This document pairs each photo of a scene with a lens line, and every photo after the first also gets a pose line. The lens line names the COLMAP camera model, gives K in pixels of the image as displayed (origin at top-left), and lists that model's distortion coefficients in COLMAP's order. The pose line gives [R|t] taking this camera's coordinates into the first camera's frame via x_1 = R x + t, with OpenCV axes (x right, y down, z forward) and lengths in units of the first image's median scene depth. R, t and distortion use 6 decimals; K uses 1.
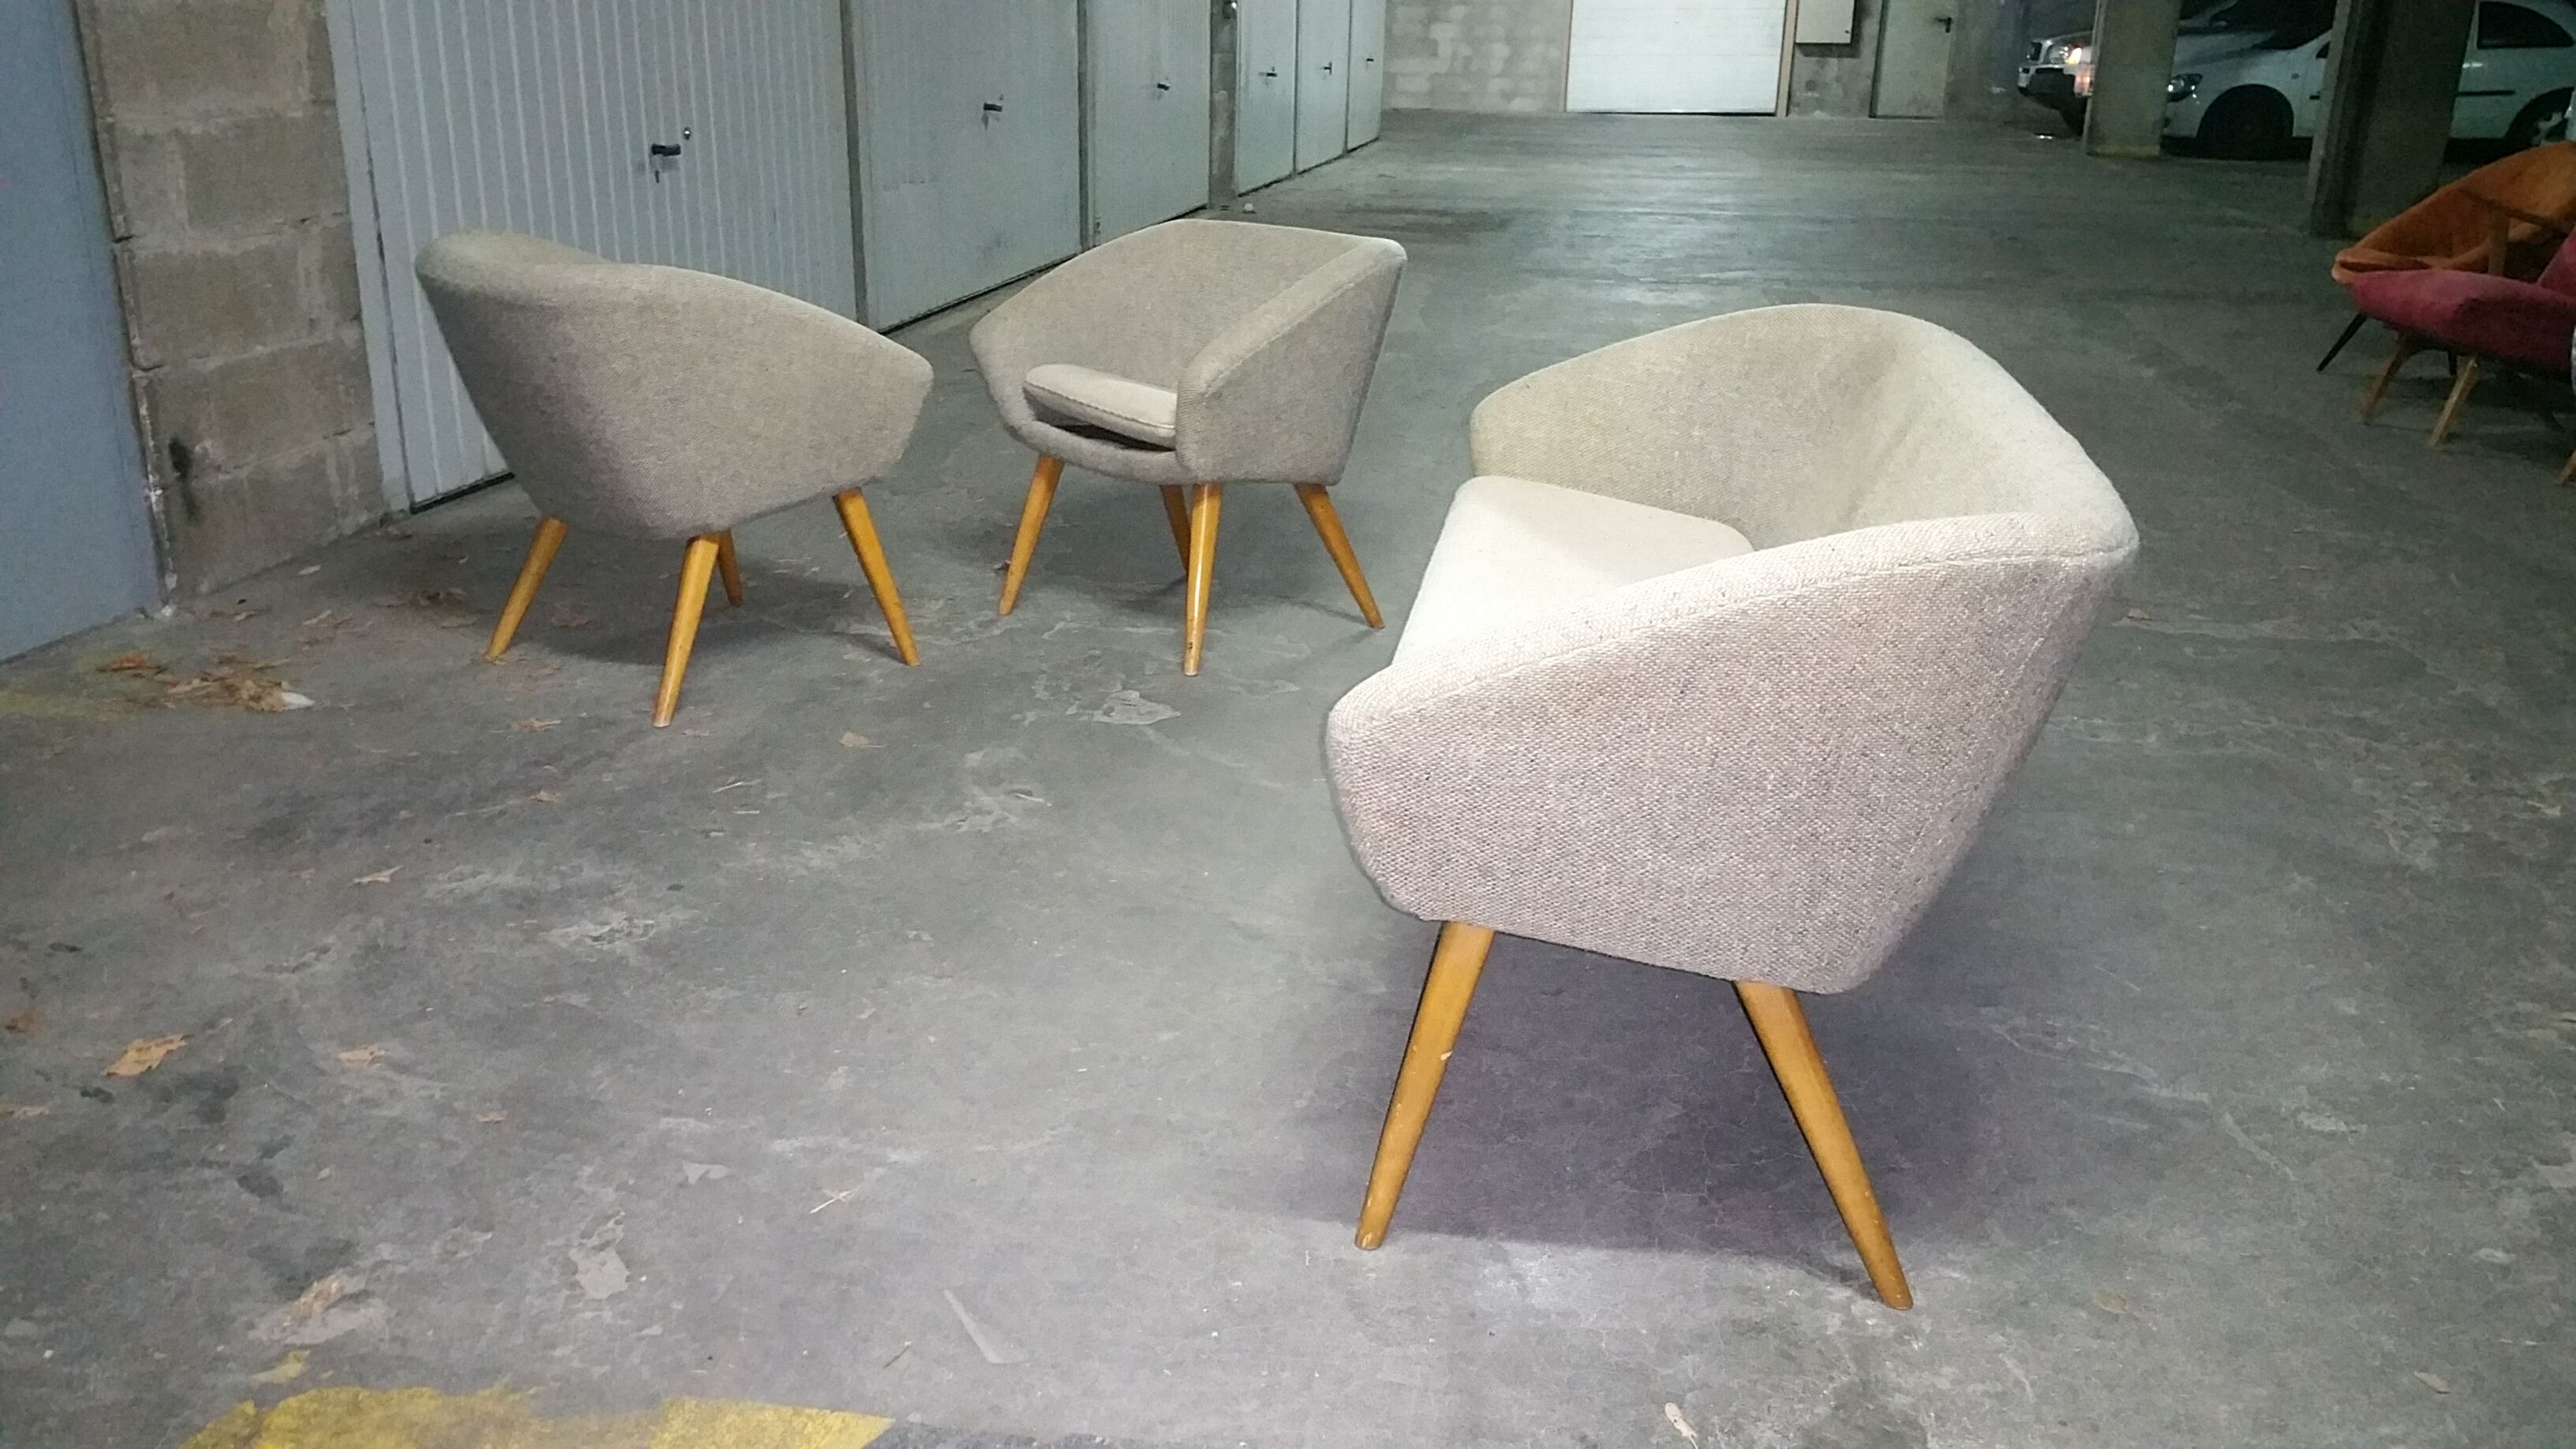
lens RADIAL K [[2078.4, 0, 1273.6], [0, 2078.4, 755.1], [0, 0, 1]] dist [0.101861, -0.180903]
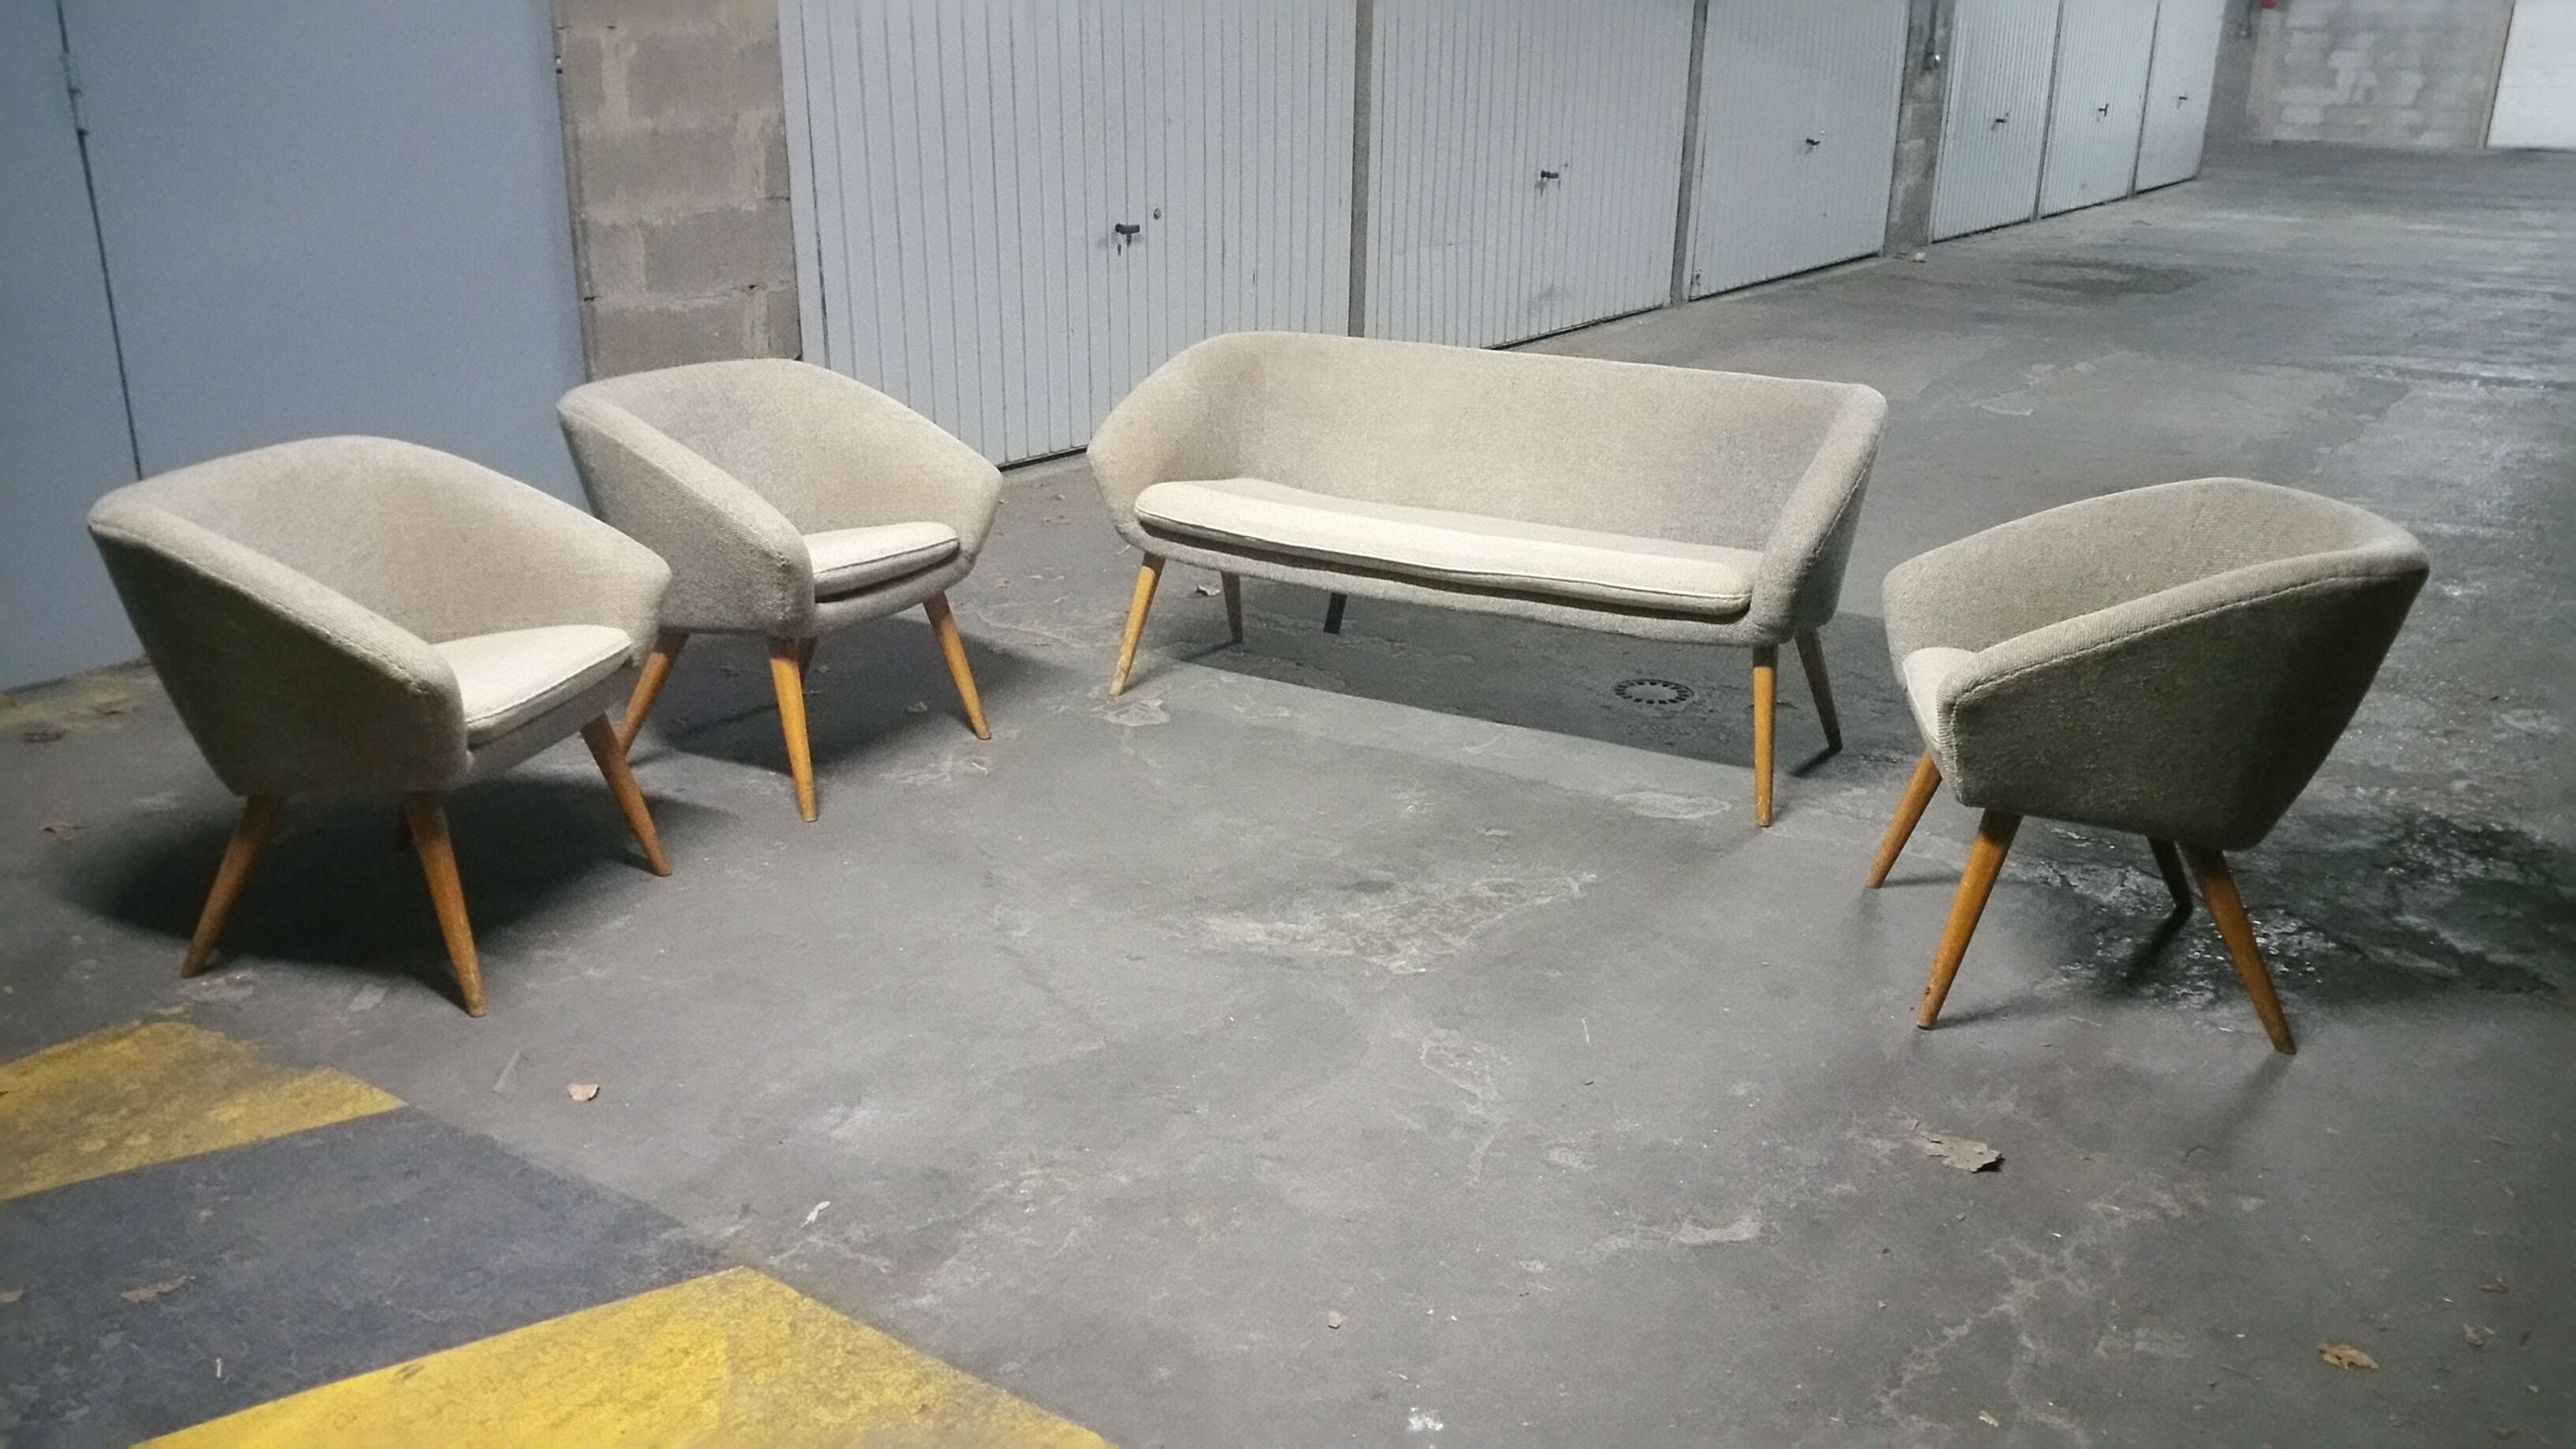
lens RADIAL K [[2078.4, 0, 1283.6], [0, 2078.4, 758.5], [0, 0, 1]] dist [0.101861, -0.180903]
pose [[0.906668, 0.134919, -0.399687, 0.481777], [-0.135384, 0.990419, 0.027216, -0.038497], [0.399530, 0.029436, 0.916247, -0.105657]]
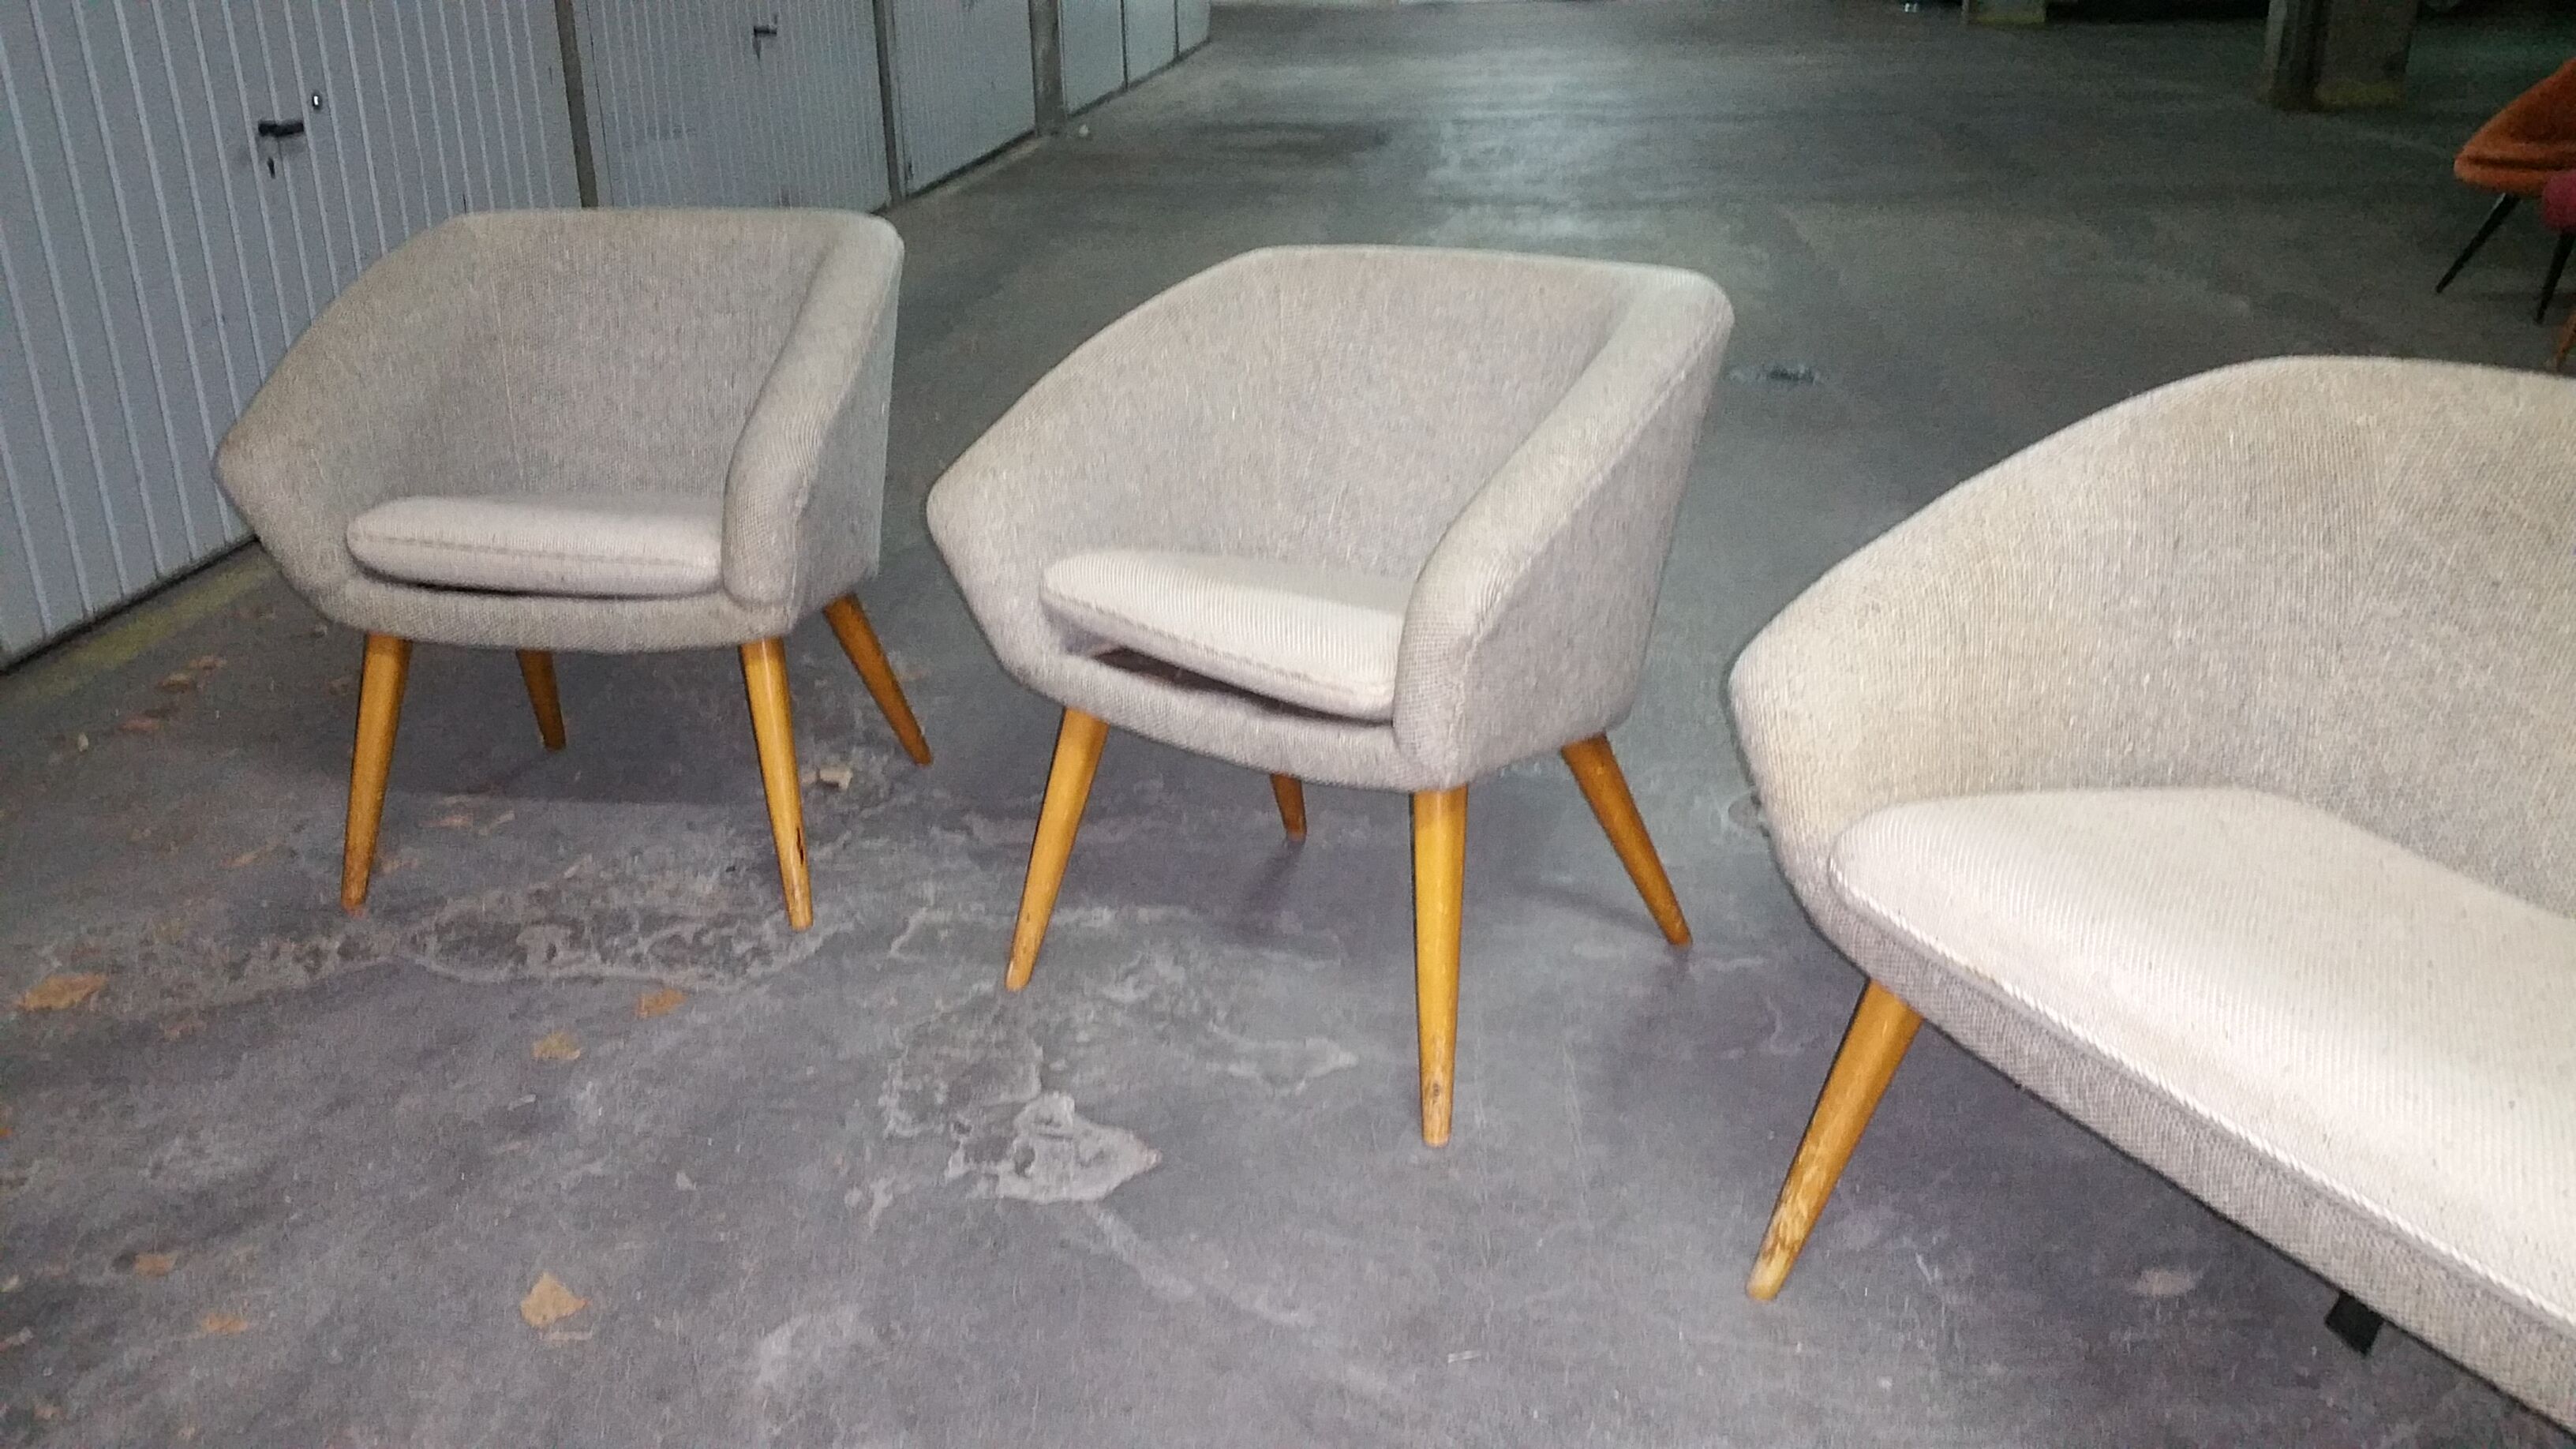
lens RADIAL K [[2078.4, 0, 1285.8], [0, 2078.4, 736.8], [0, 0, 1]] dist [0.101861, -0.180903]
pose [[0.994583, -0.070028, 0.076814, -0.042203], [0.067193, 0.996982, 0.038892, -0.139087], [-0.079306, -0.033520, 0.996287, 0.421017]]
